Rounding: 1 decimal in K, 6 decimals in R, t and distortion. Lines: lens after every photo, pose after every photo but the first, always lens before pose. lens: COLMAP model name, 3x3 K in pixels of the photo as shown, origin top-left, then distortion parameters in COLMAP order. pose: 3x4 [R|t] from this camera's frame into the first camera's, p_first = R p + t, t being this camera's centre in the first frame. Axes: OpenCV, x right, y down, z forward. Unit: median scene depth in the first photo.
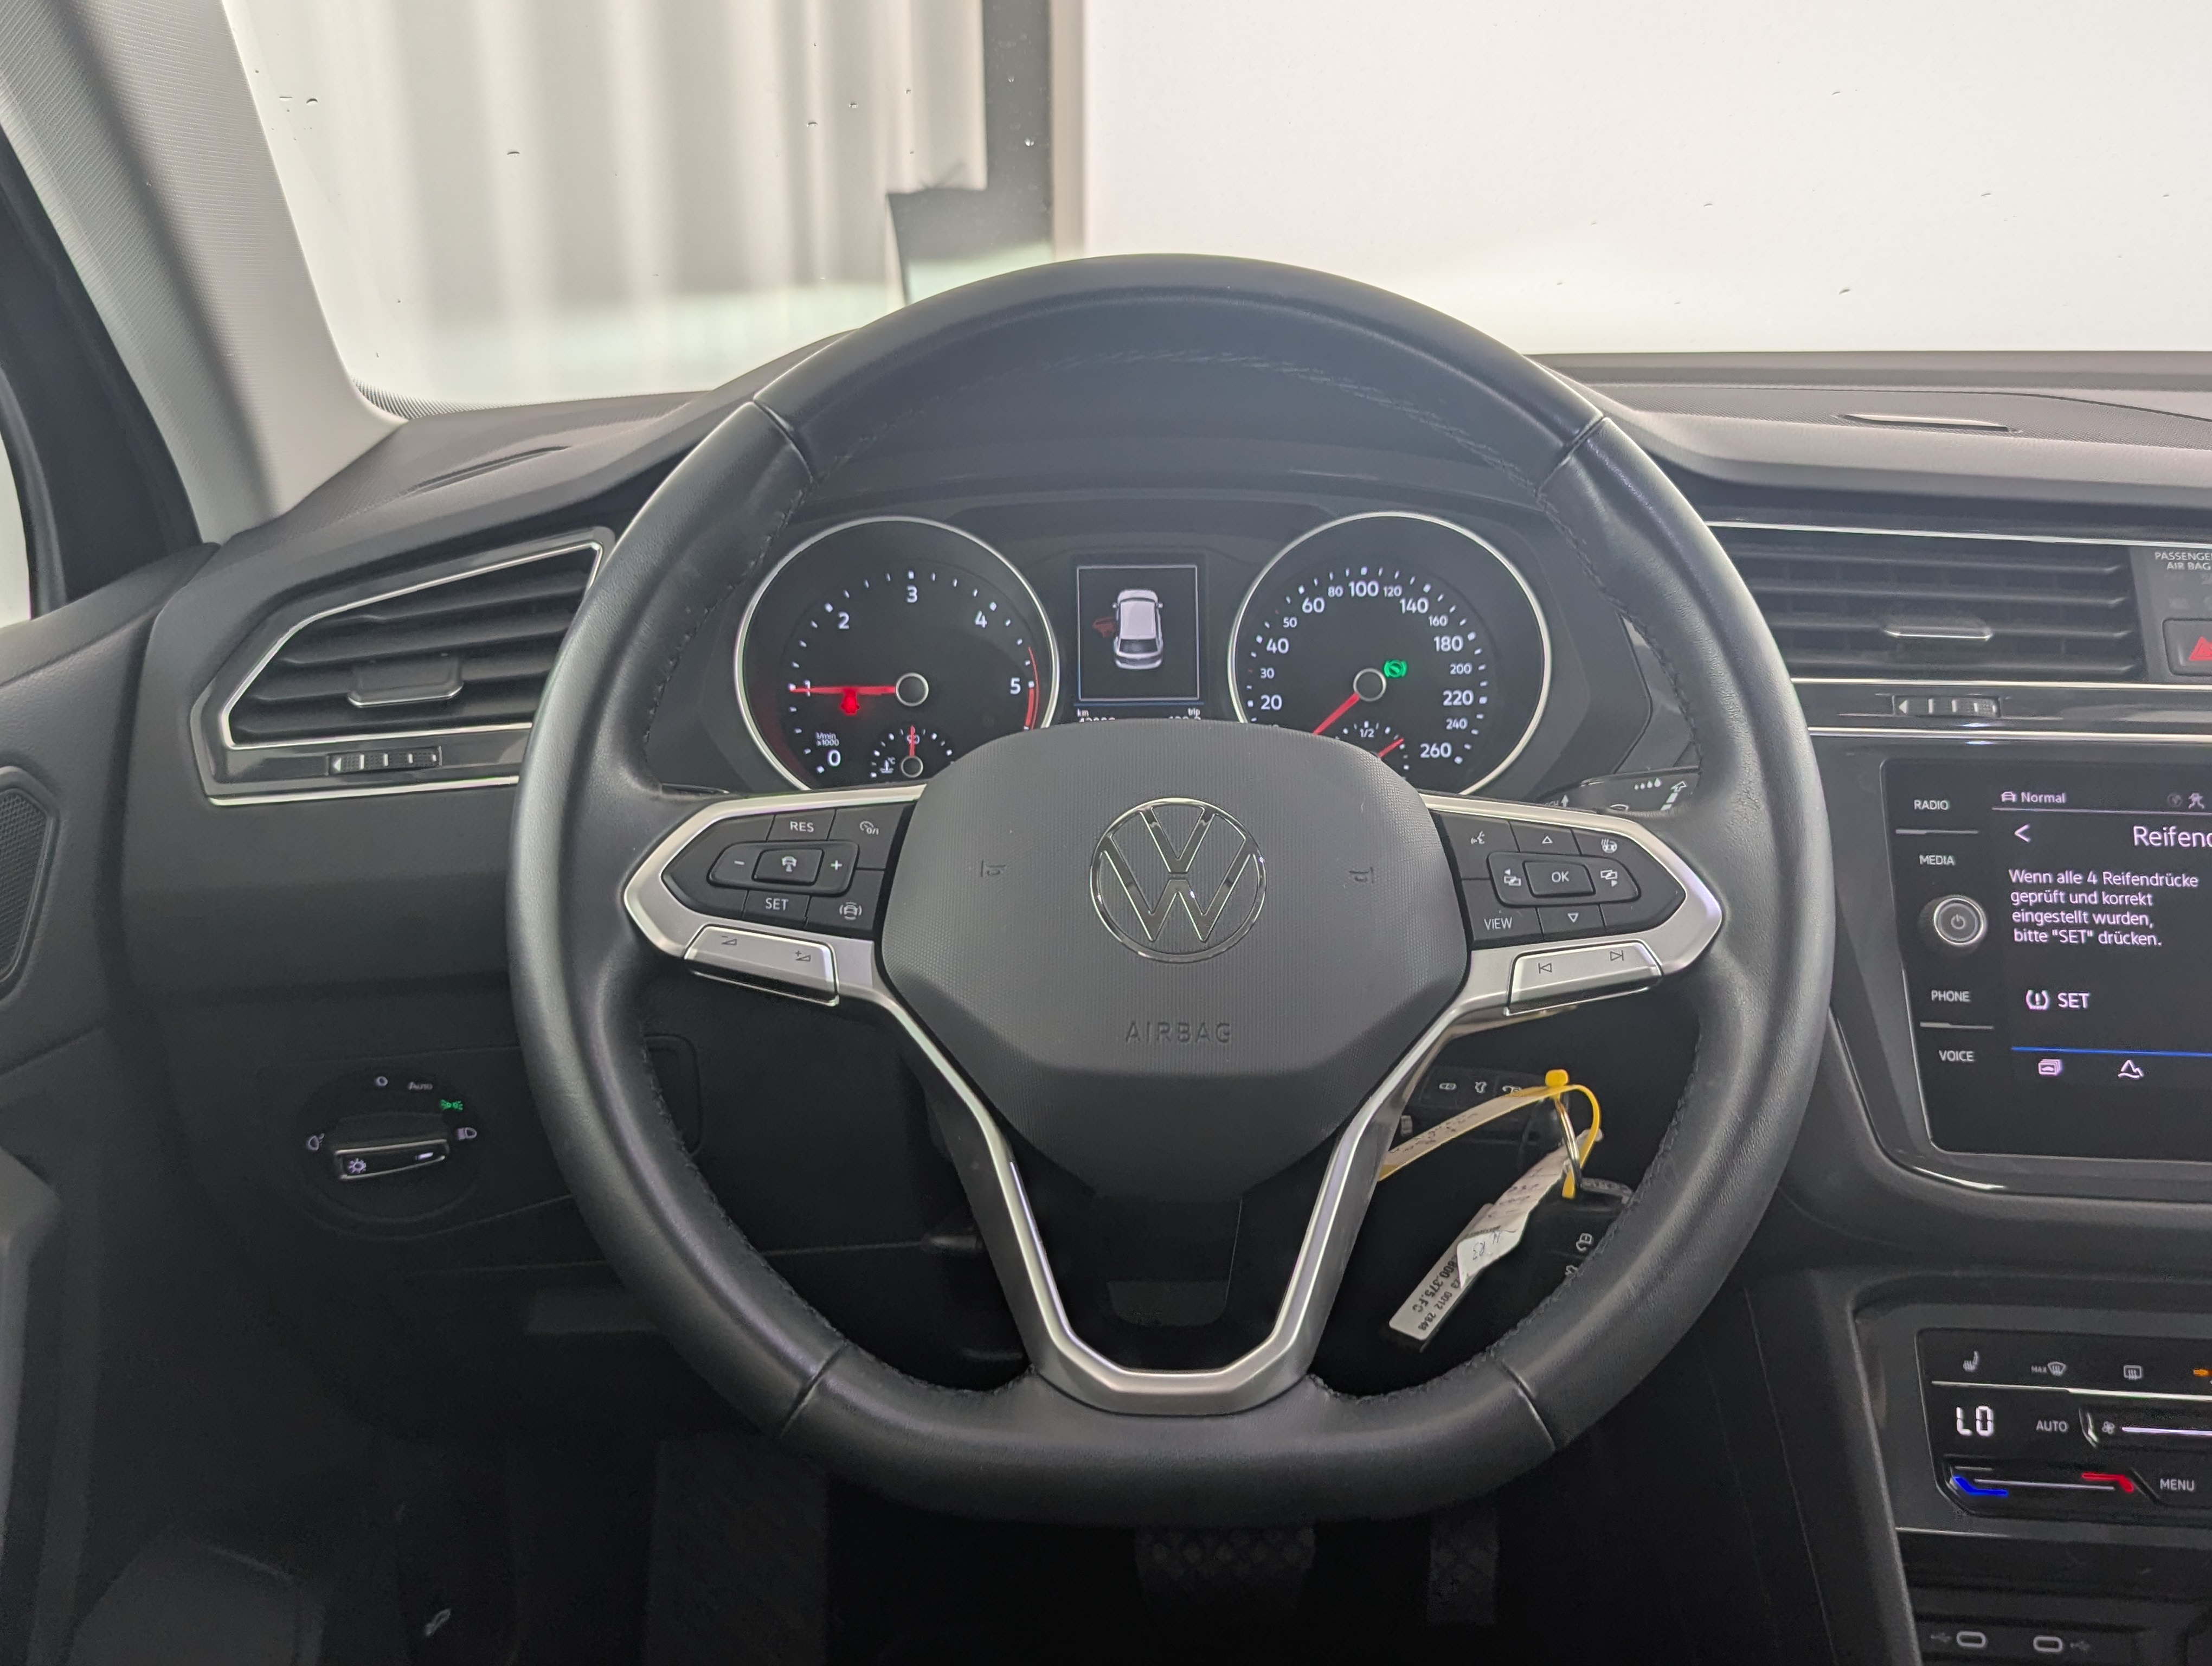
lens RADIAL K [[2117.7, 0, 1098.6], [0, 2117.7, 824.2], [0, 0, 1]] dist [0.022320, 0.000000]
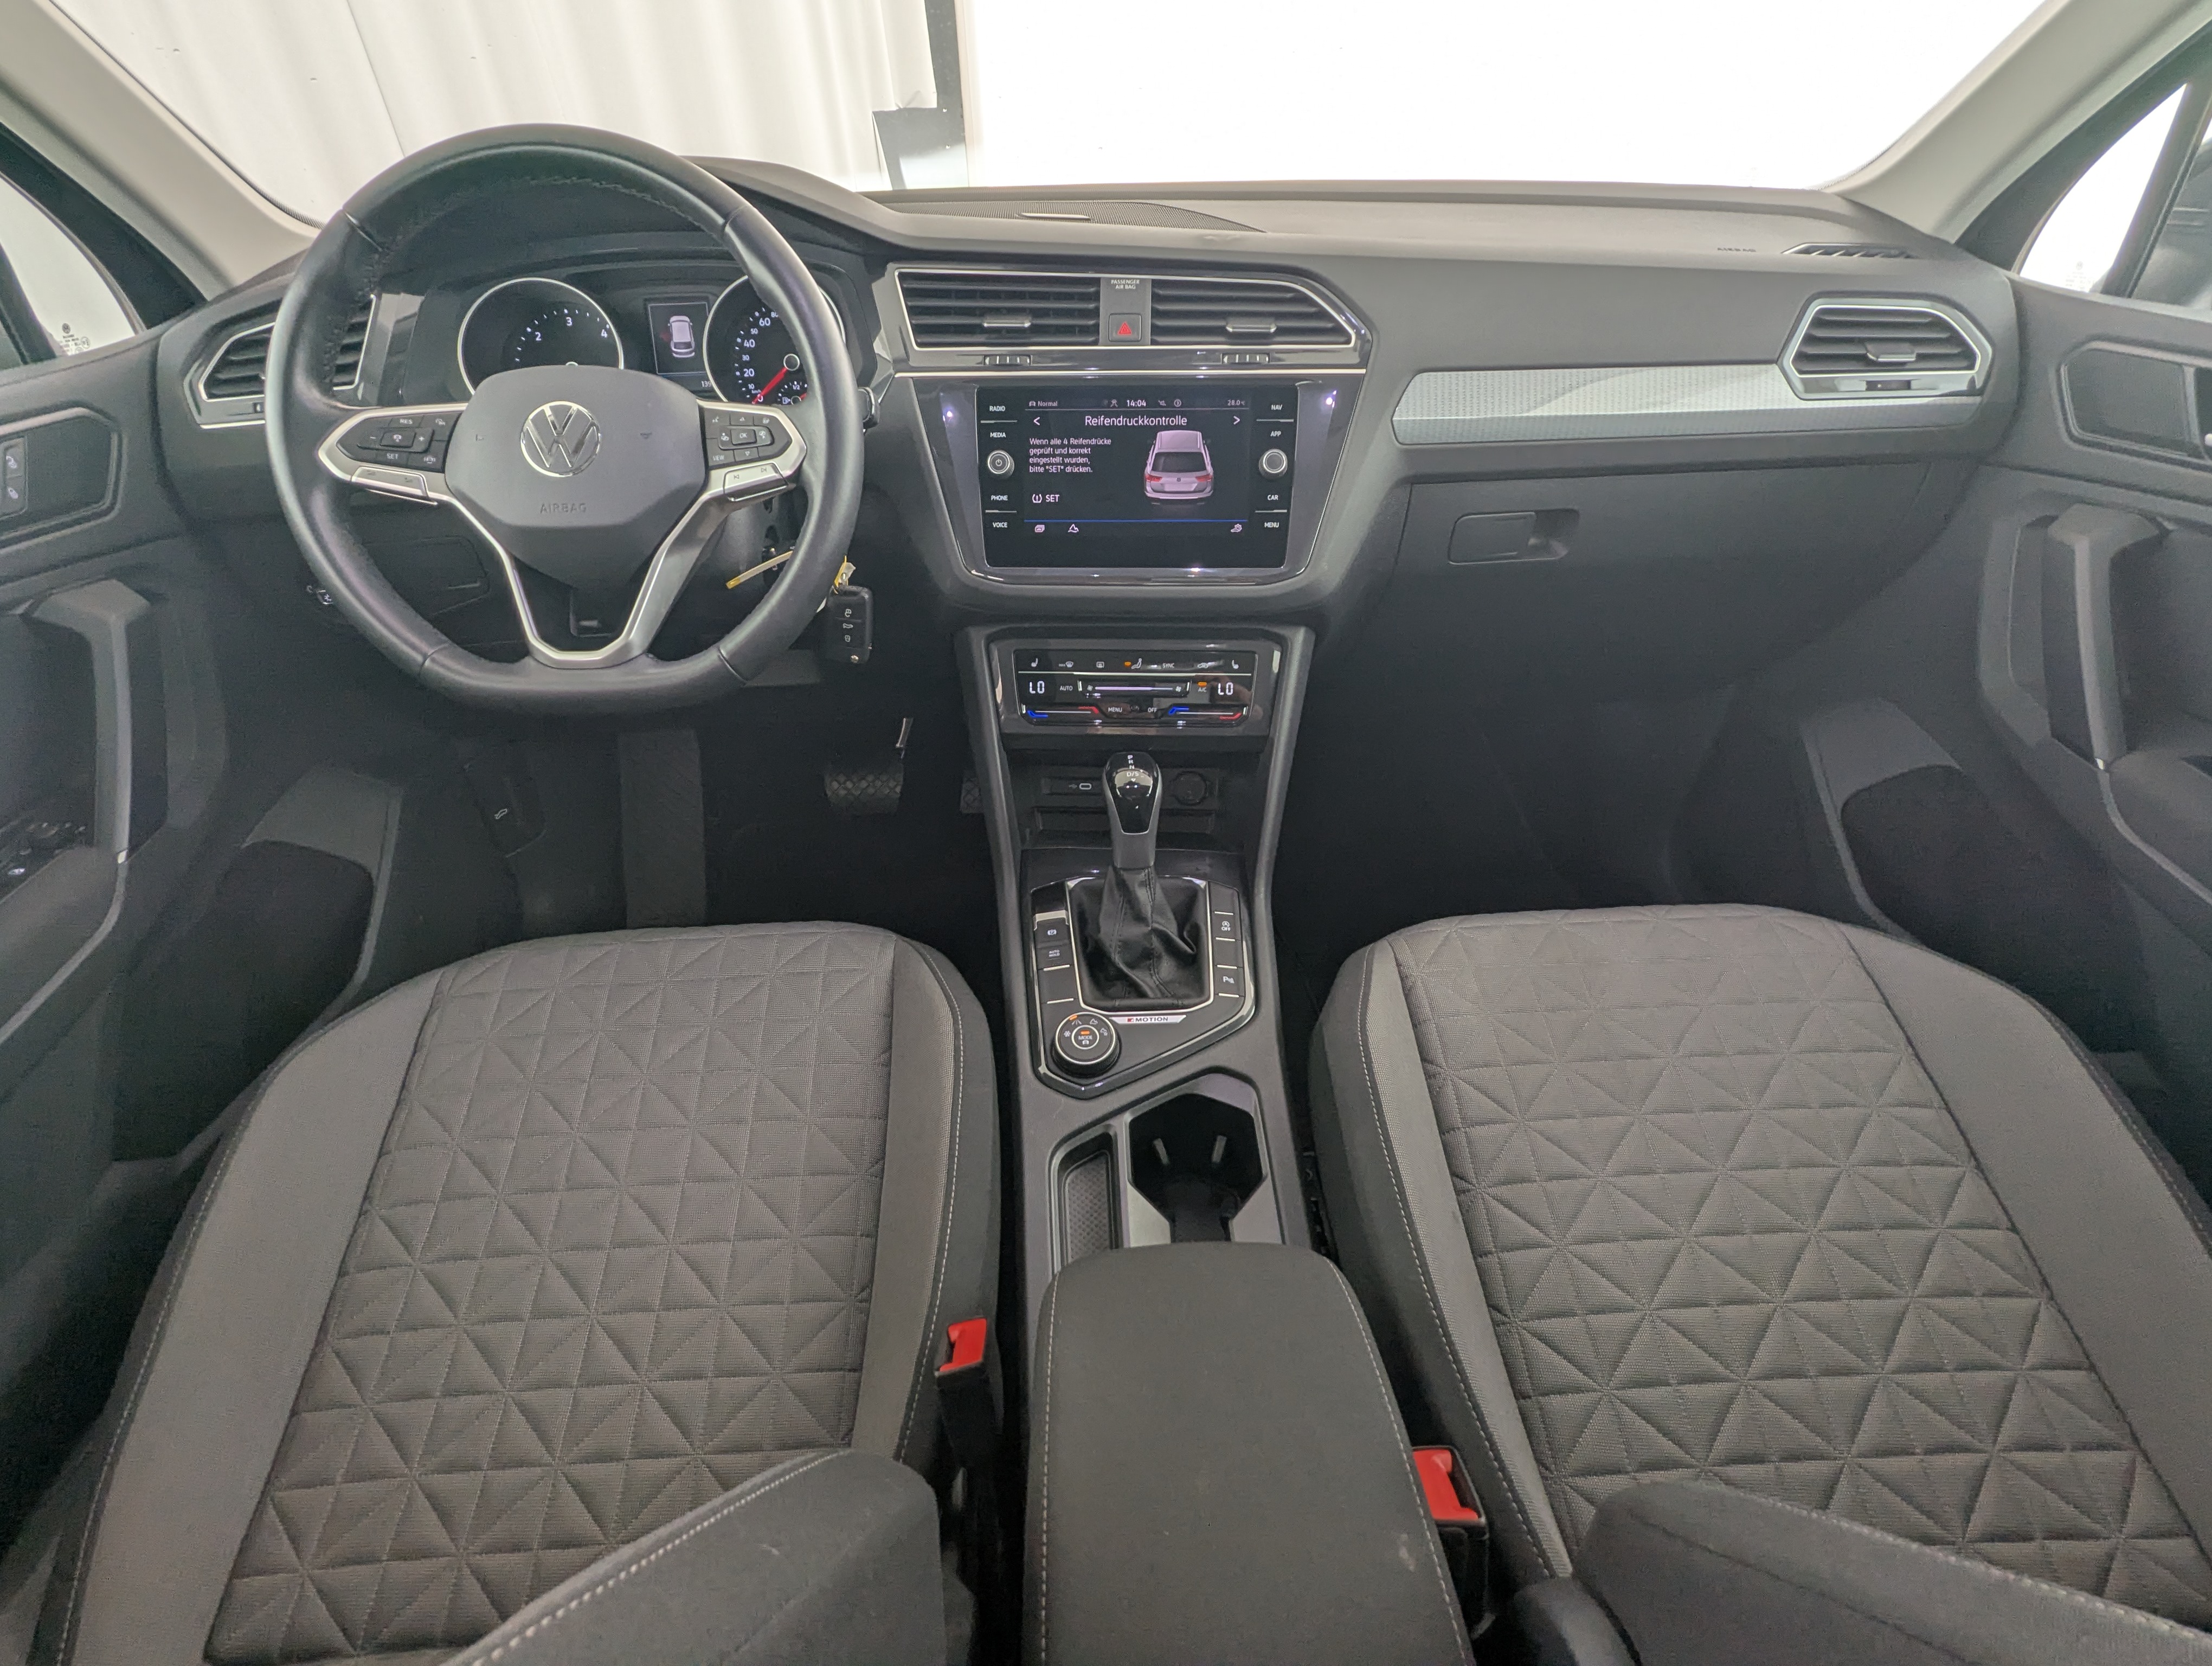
lens RADIAL K [[1050.7, 0, 1101.7], [0, 1050.7, 832.8], [0, 0, 1]] dist [-0.002325, -0.000091]
pose [[0.999532, -0.029768, 0.007052, 0.485998], [0.026177, 0.951532, 0.306433, 0.079404], [-0.015832, -0.306105, 0.951866, -0.172868]]
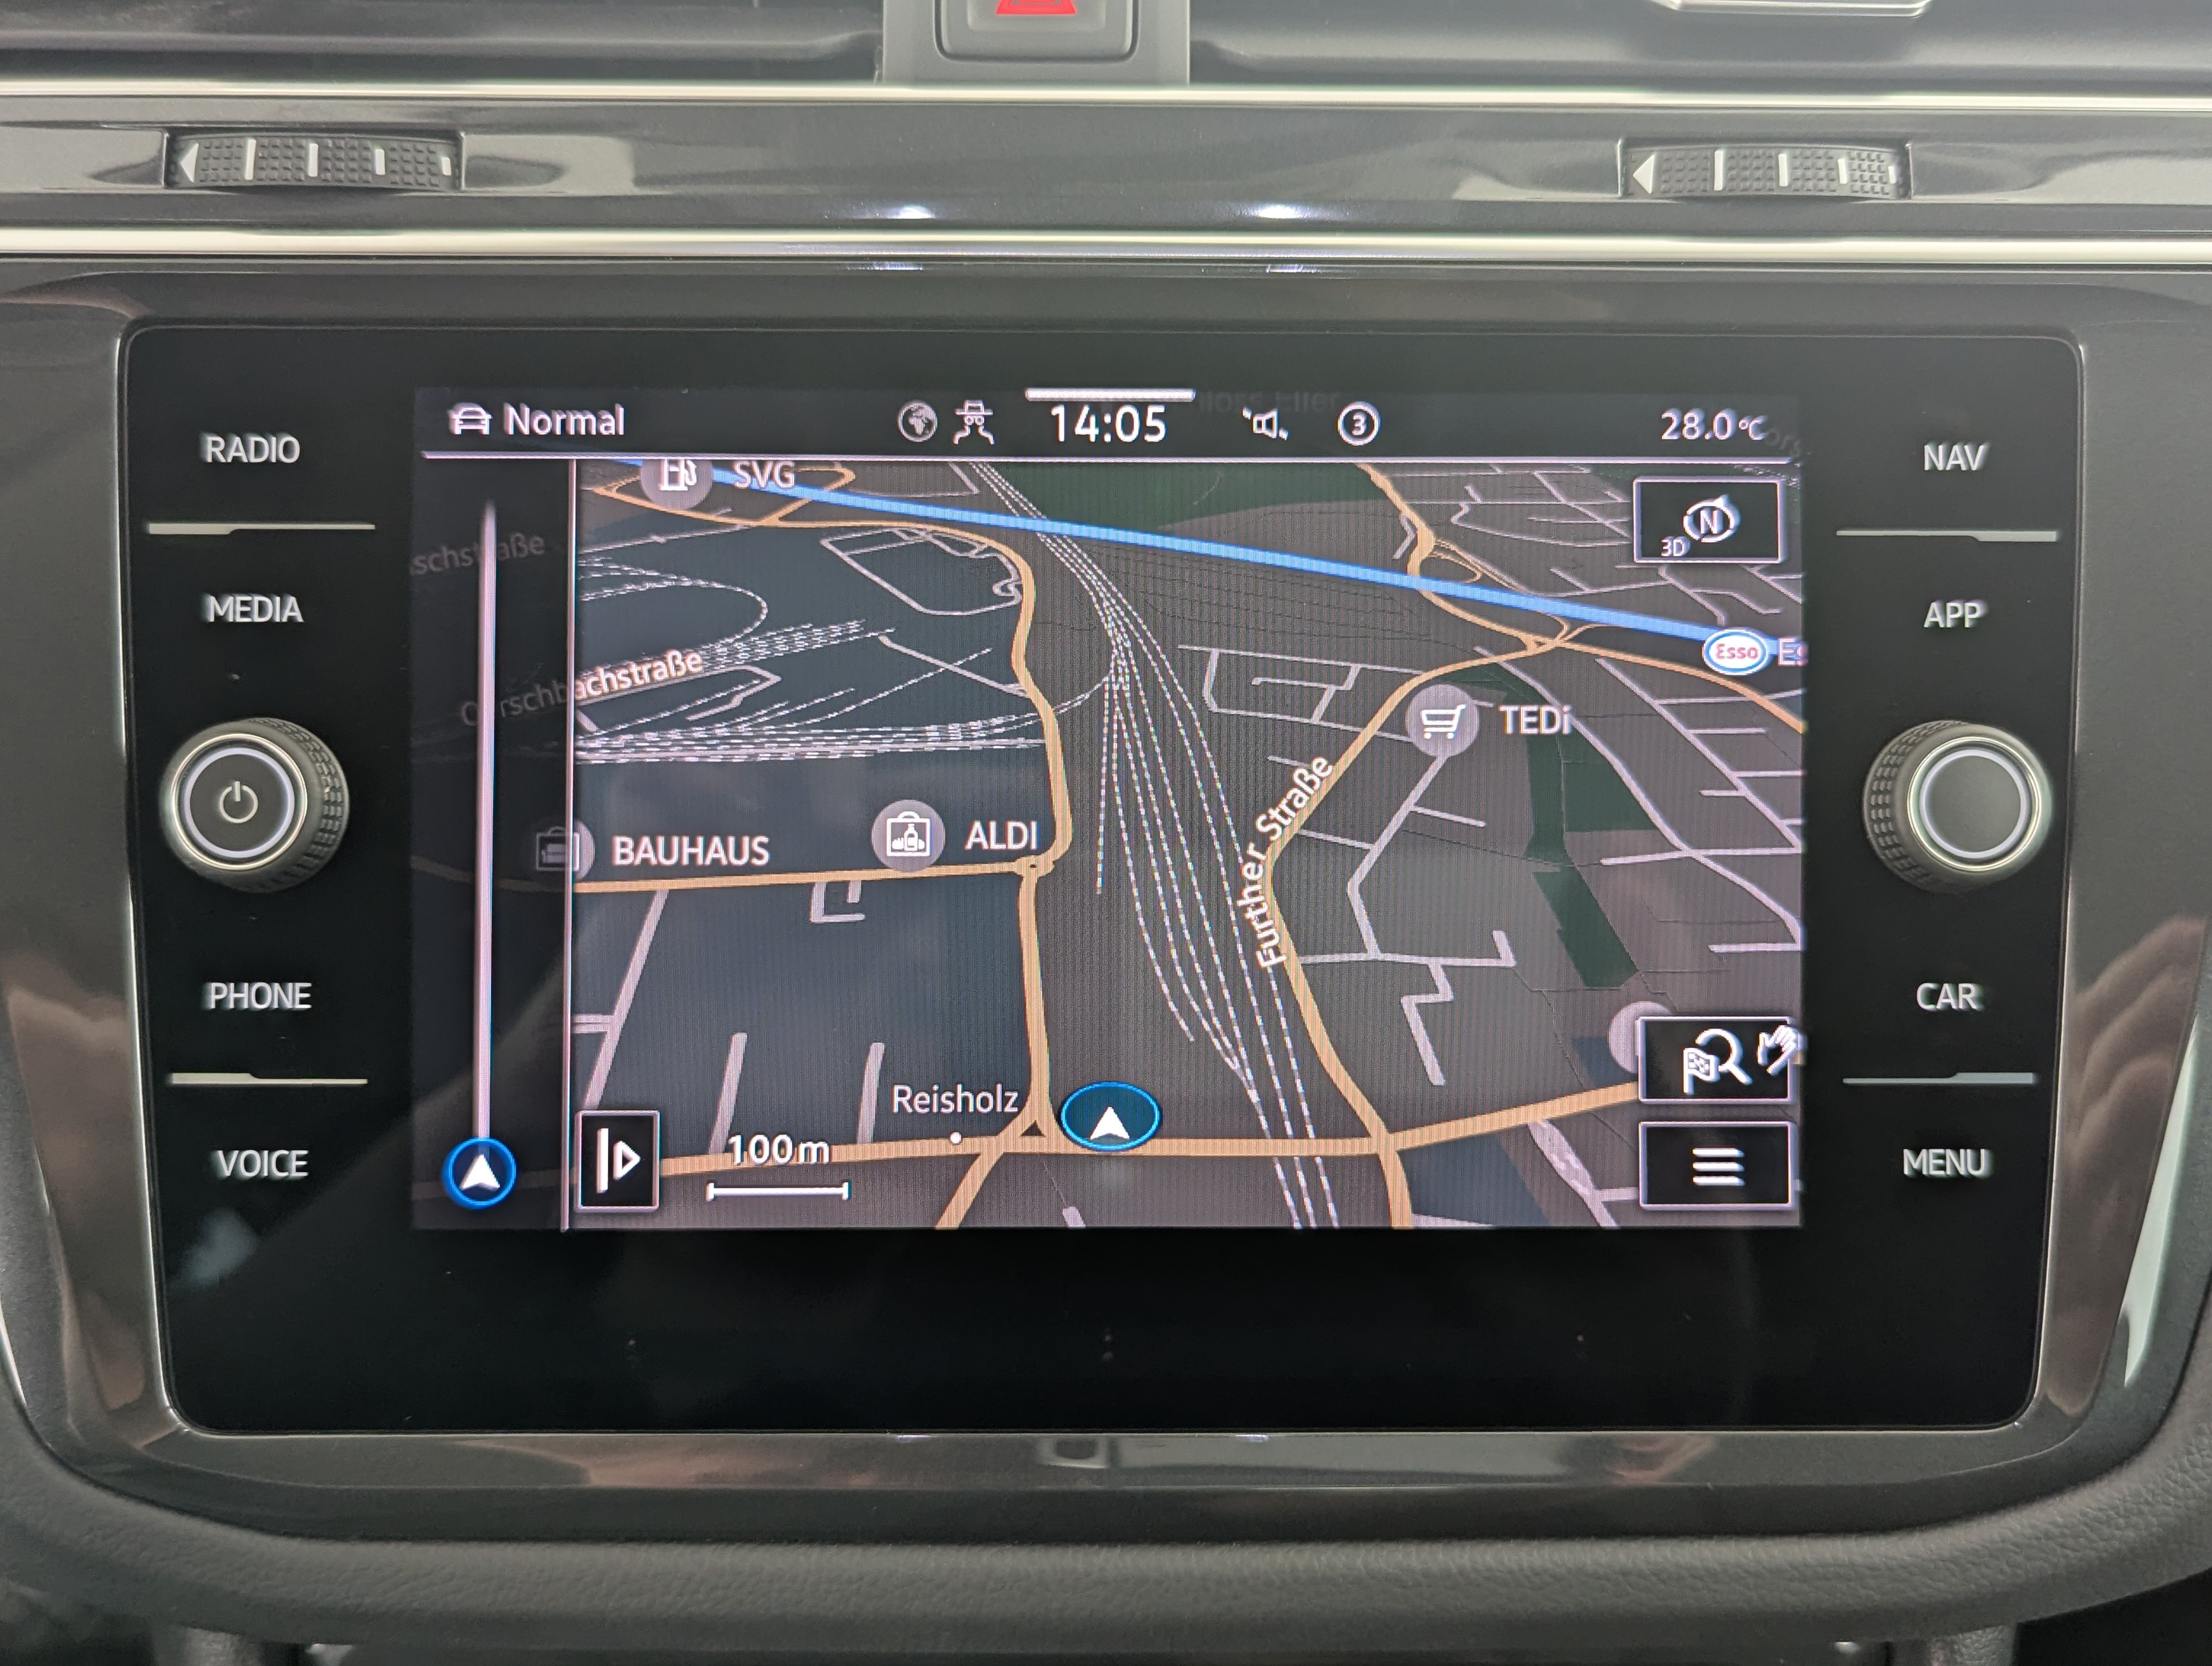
lens RADIAL K [[2117.7, 0, 1099.4], [0, 2117.7, 833.9], [0, 0, 1]] dist [0.022320, 0.000000]
pose [[0.997018, -0.035574, 0.068474, 0.514050], [0.018294, 0.971063, 0.238123, -0.028945], [-0.074963, -0.236161, 0.968818, 0.638978]]
